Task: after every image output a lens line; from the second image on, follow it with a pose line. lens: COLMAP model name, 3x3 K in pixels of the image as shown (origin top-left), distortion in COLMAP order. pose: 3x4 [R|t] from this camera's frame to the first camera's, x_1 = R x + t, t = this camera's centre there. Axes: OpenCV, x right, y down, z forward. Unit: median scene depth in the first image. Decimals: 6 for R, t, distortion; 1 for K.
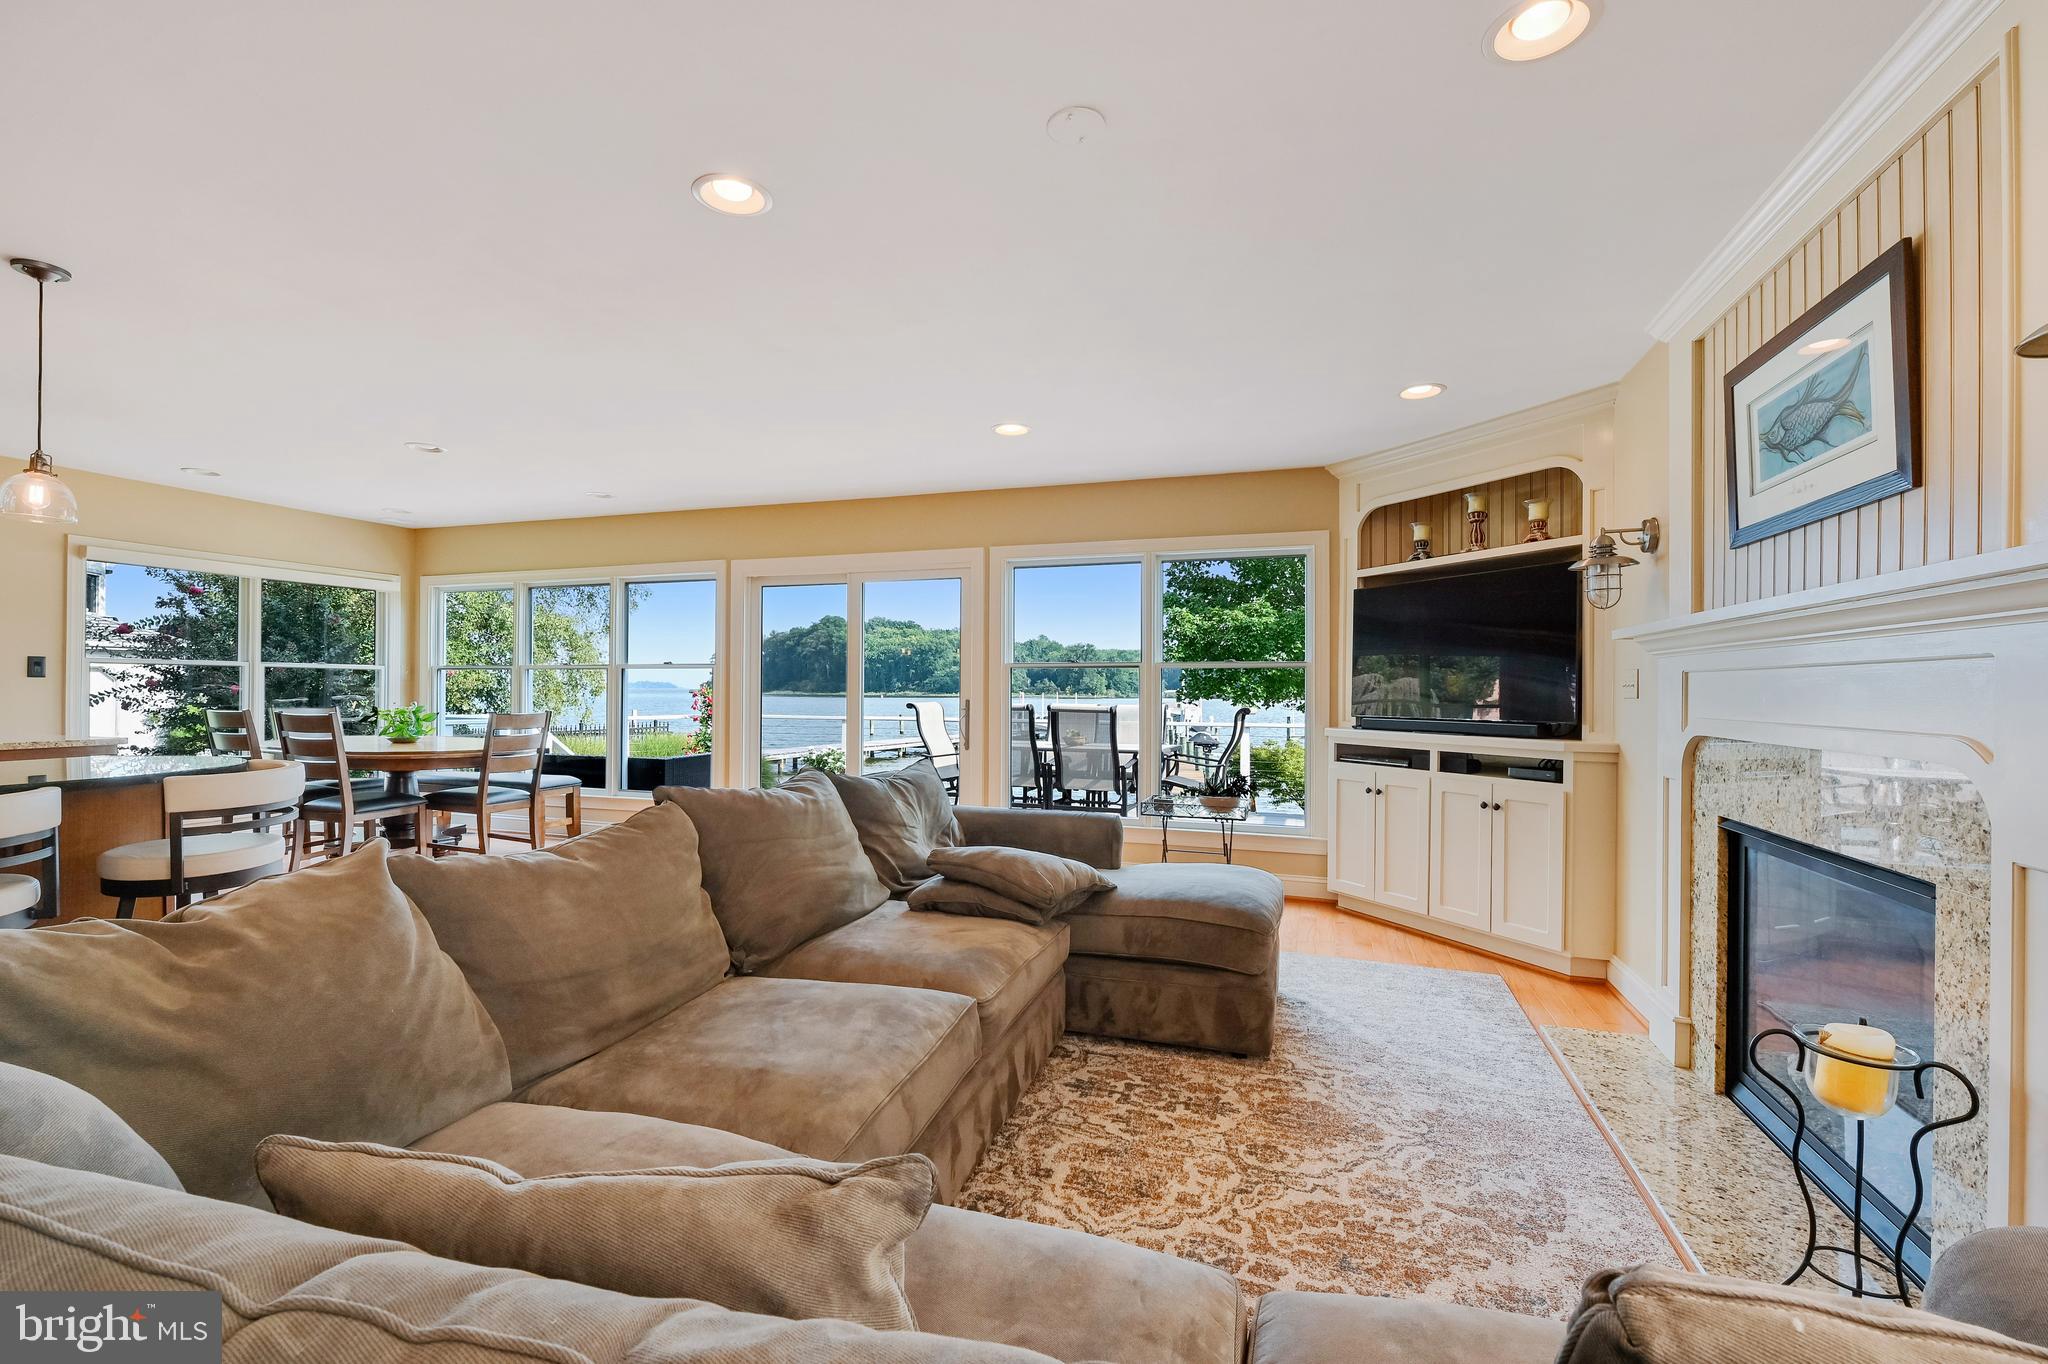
lens RADIAL K [[887.2, 0, 1011.9], [0, 887.2, 684.3], [0, 0, 1]] dist [-0.001994, -0.000176]
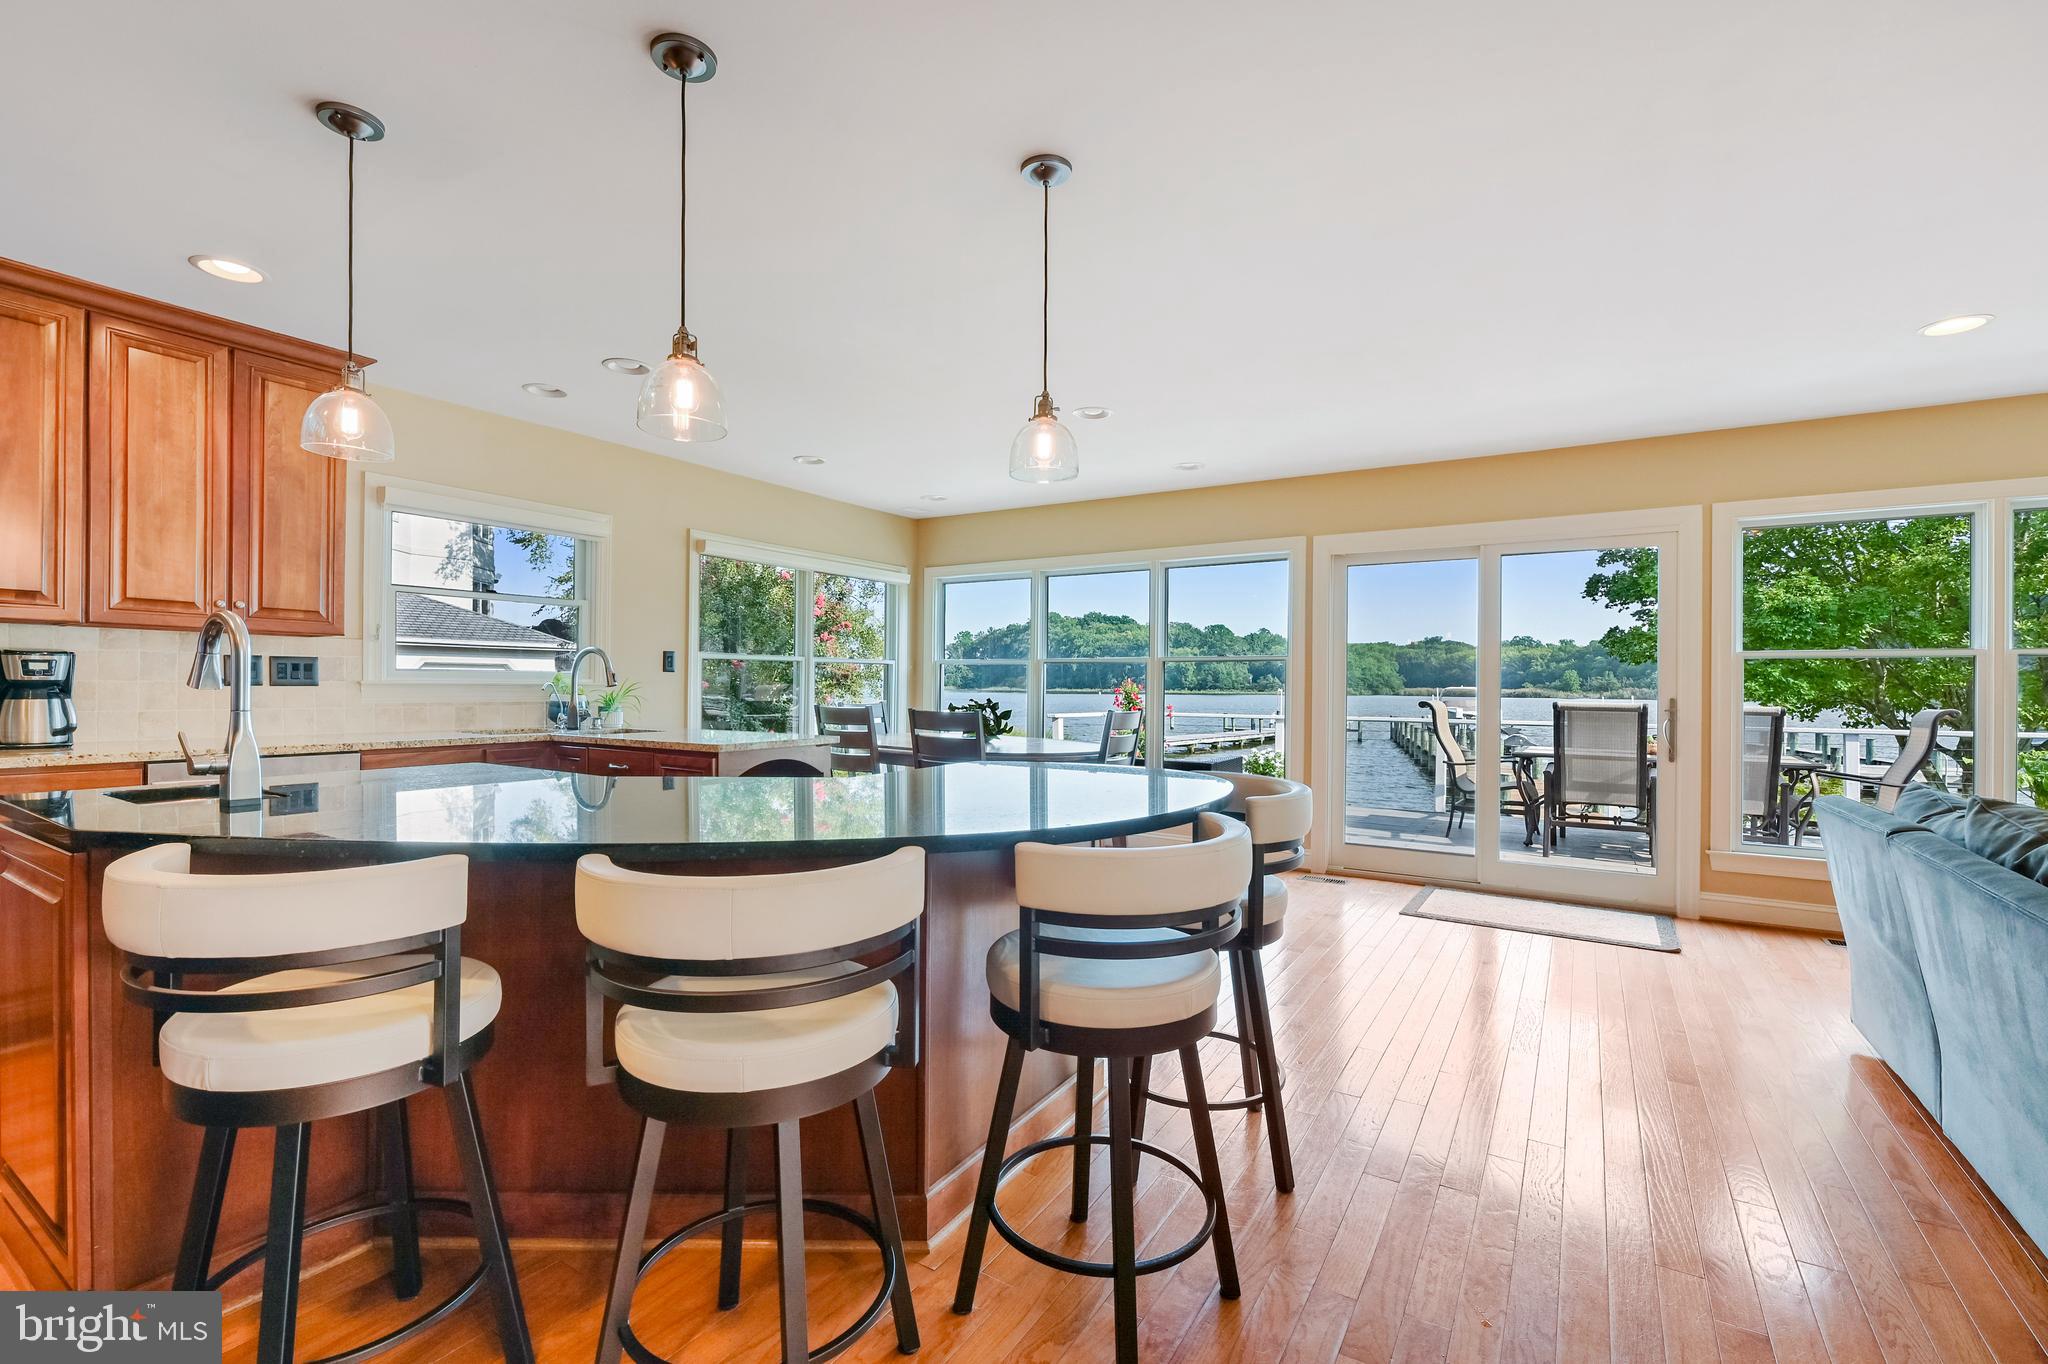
lens RADIAL K [[887.2, 0, 1026.7], [0, 887.2, 684.4], [0, 0, 1]] dist [-0.001994, -0.000176]
pose [[0.976018, 0.001235, -0.217687, -0.347666], [-0.000140, 0.999987, 0.005043, 0.000796], [0.217690, -0.004891, 0.976006, 0.077962]]
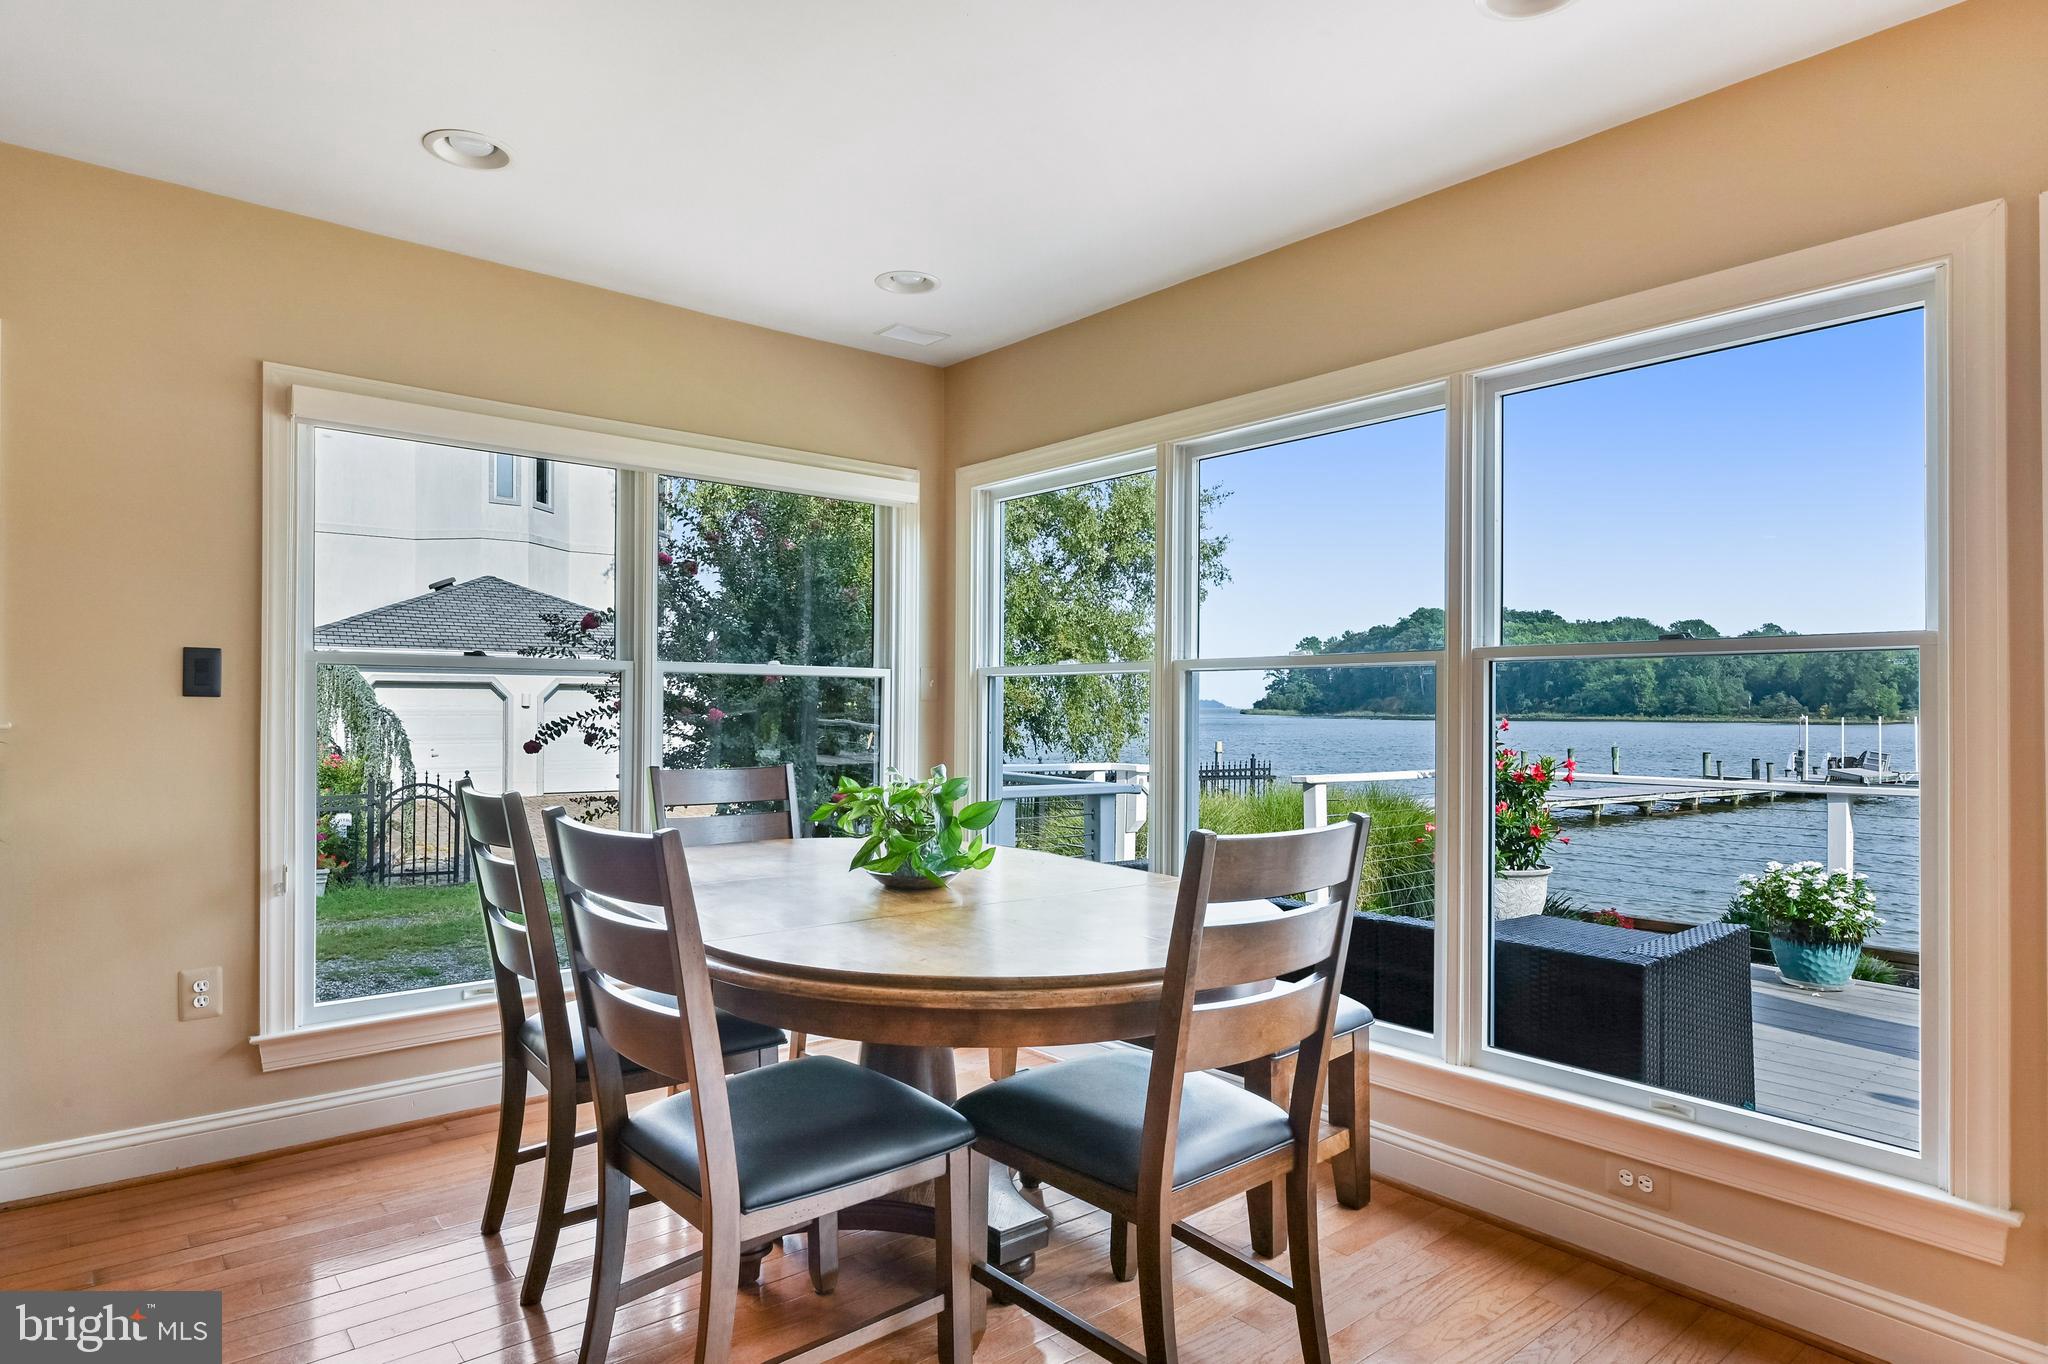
lens RADIAL K [[1154.3, 0, 1016.2], [0, 1154.3, 686.0], [0, 0, 1]] dist [-0.015190, 0.000667]
pose [[0.857440, -0.009608, -0.514494, -0.343126], [0.002543, 0.999893, -0.014435, -0.002920], [0.514578, 0.011069, 0.857372, 0.517799]]
